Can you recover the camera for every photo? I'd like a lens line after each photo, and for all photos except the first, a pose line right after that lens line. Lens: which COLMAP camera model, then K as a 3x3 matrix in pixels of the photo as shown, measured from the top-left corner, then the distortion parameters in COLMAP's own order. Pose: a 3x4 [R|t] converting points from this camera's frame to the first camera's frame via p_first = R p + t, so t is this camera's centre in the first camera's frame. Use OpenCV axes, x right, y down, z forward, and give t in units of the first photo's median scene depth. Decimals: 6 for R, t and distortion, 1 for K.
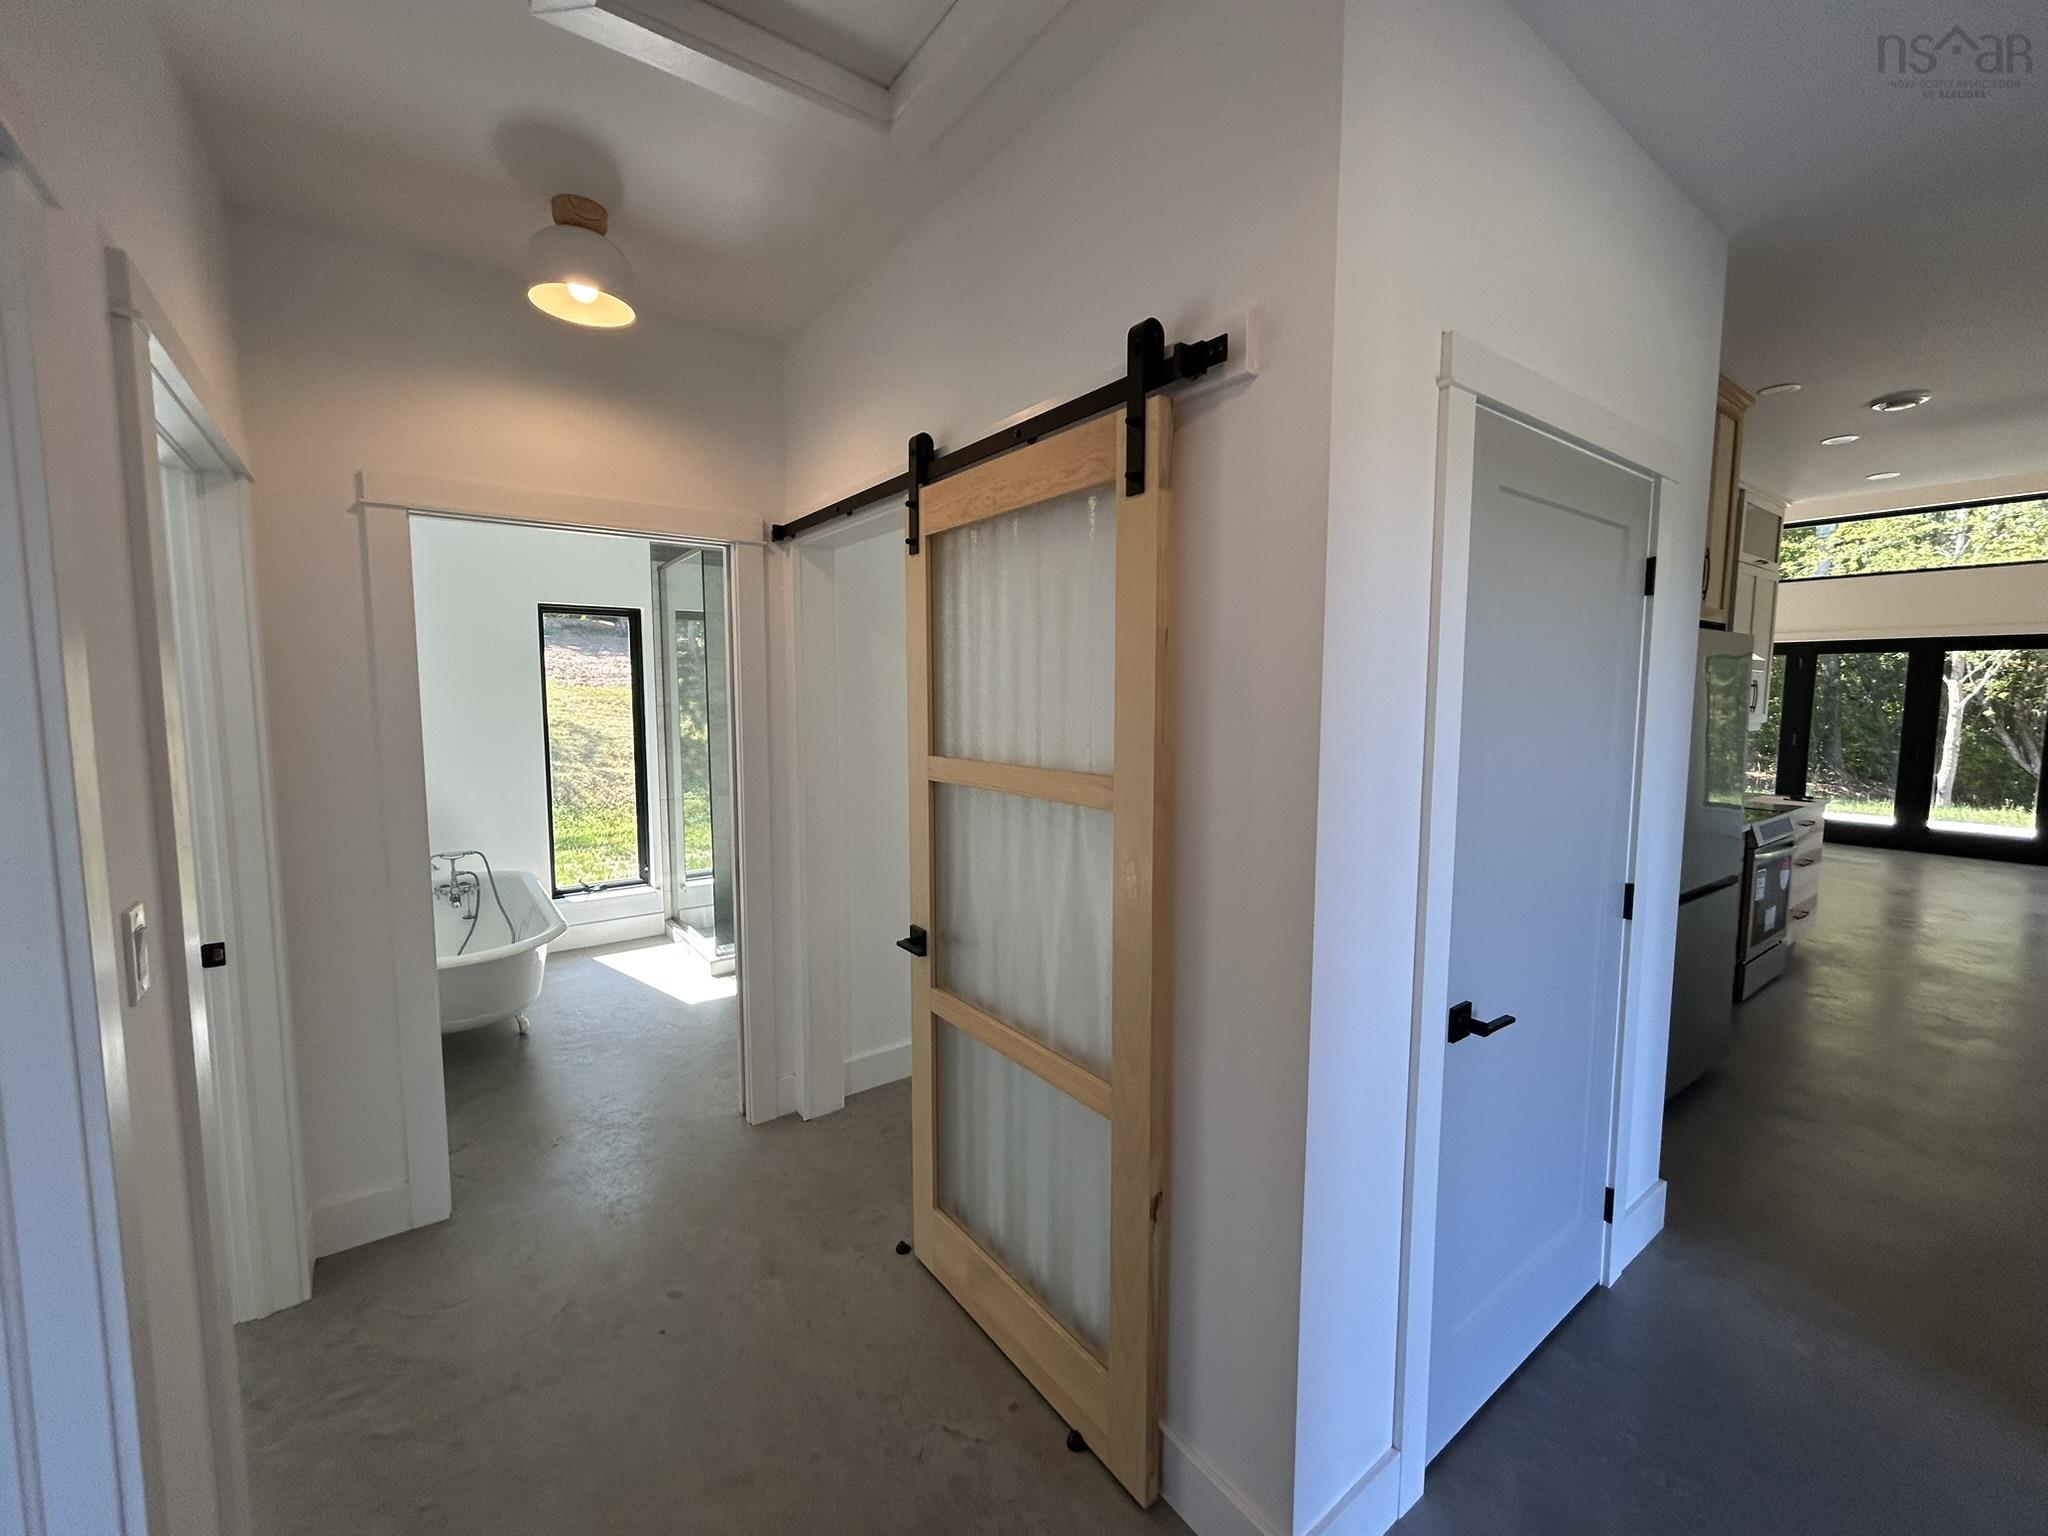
lens RADIAL K [[832.2, 0, 1016.2], [0, 832.2, 761.4], [0, 0, 1]] dist [0.000246, 0.000027]
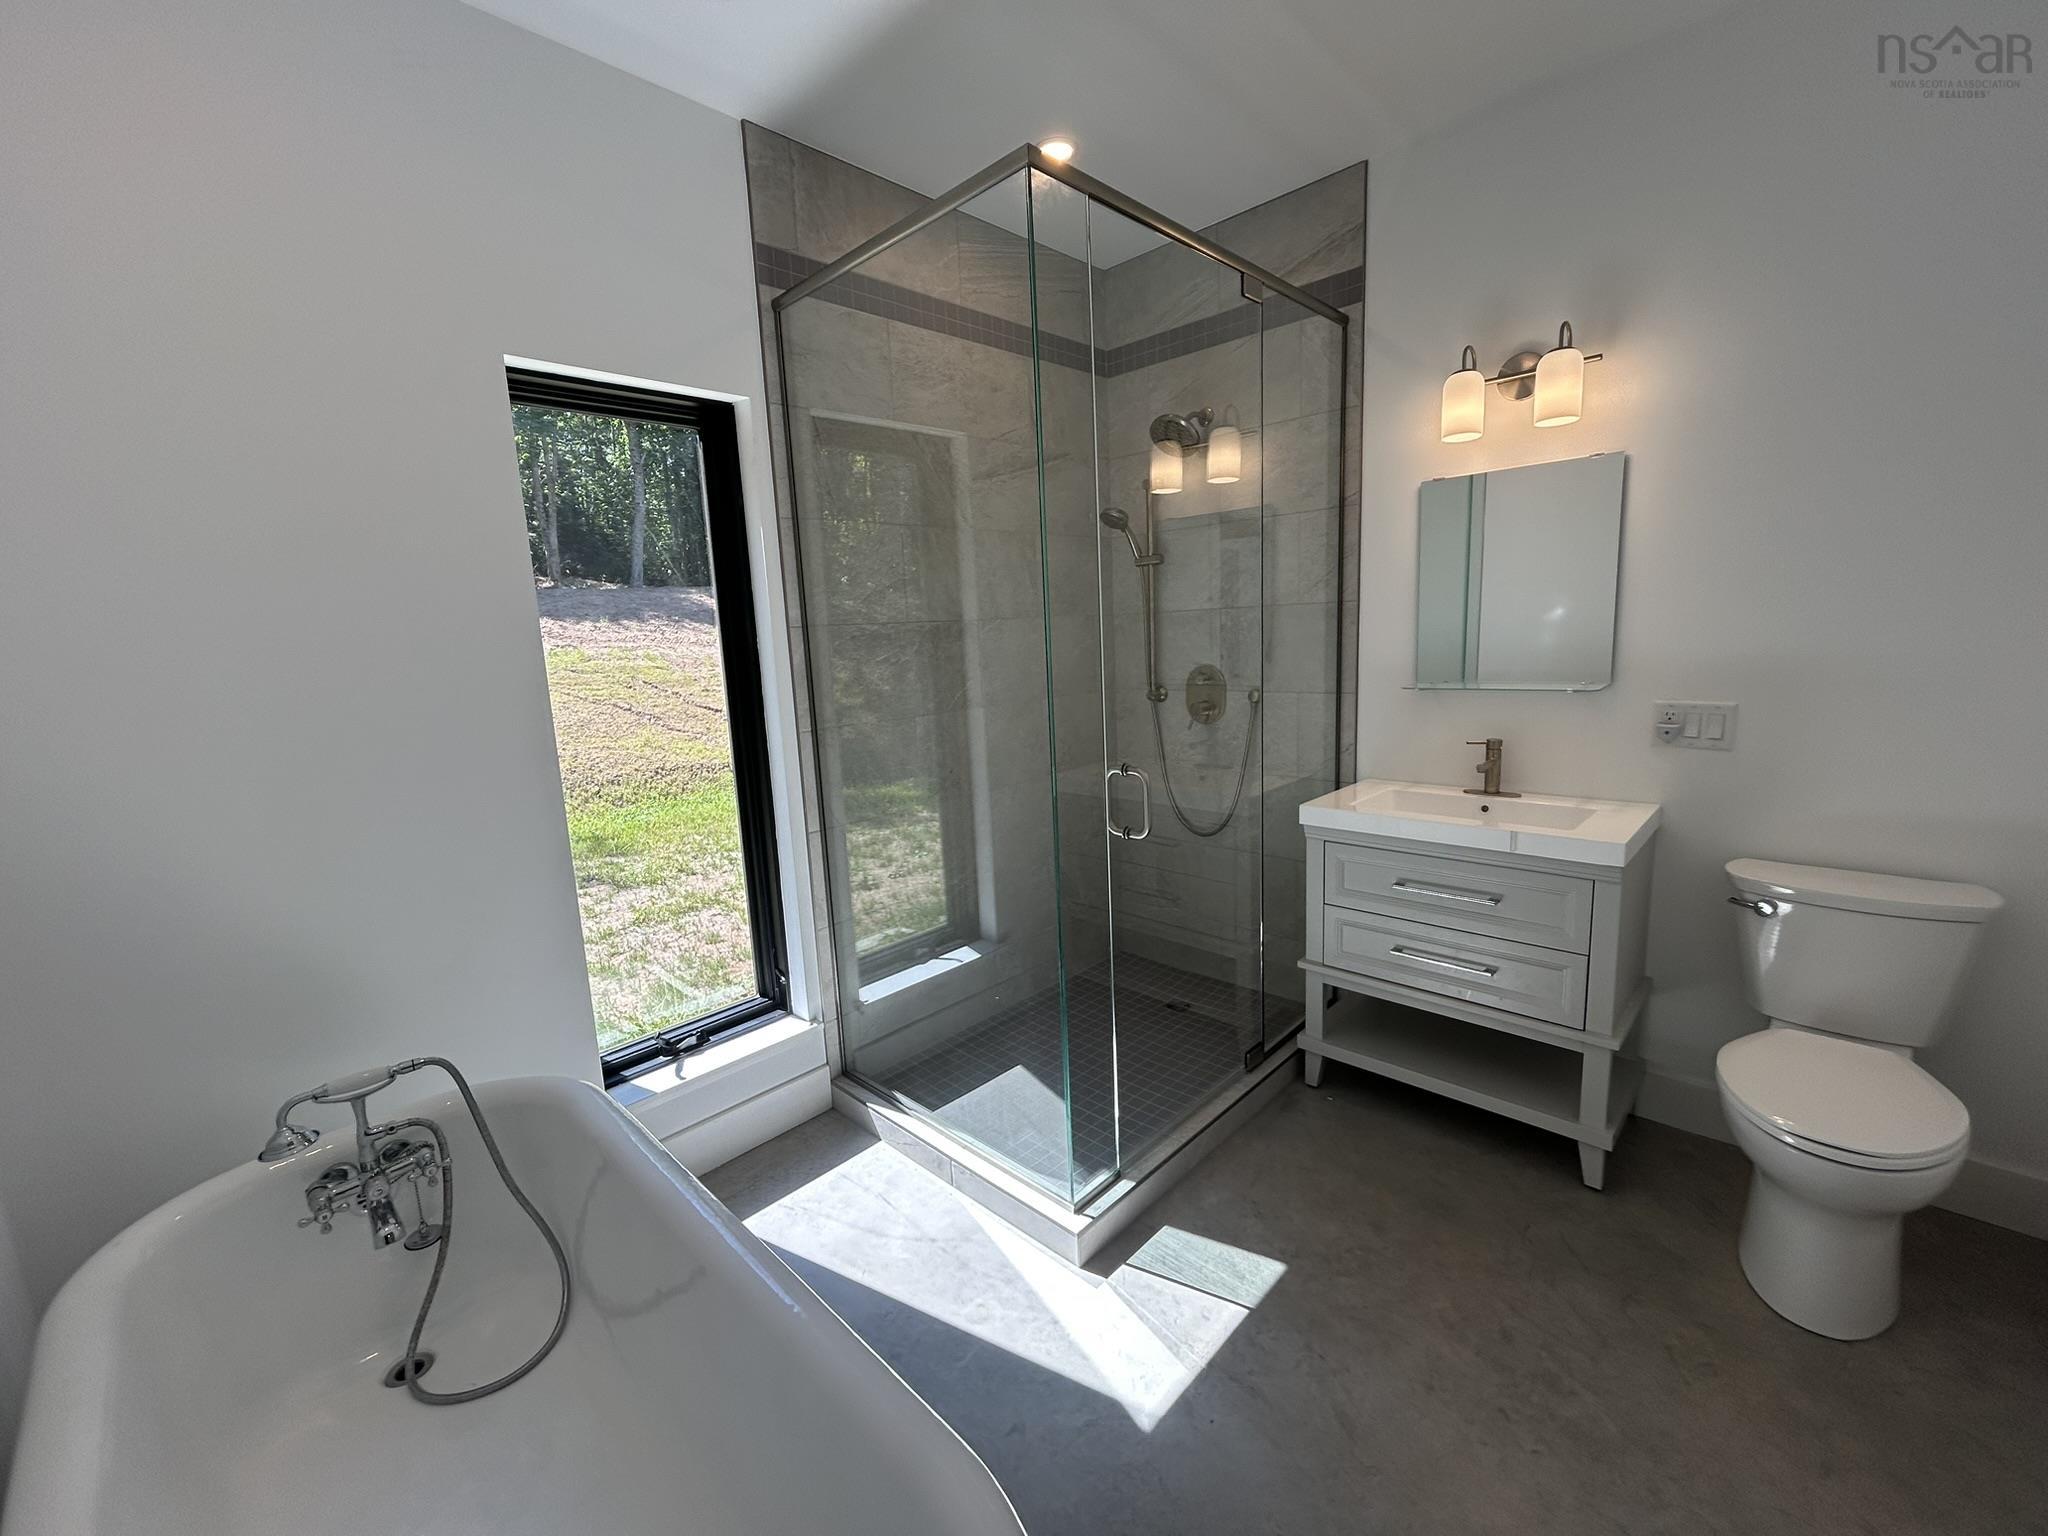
lens RADIAL K [[832.2, 0, 1035.4], [0, 832.2, 780.2], [0, 0, 1]] dist [0.000246, 0.000027]
pose [[0.985825, -0.071979, 0.151555, -0.389825], [0.061689, 0.995528, 0.071543, -0.008767], [-0.156027, -0.061180, 0.985856, 0.552721]]
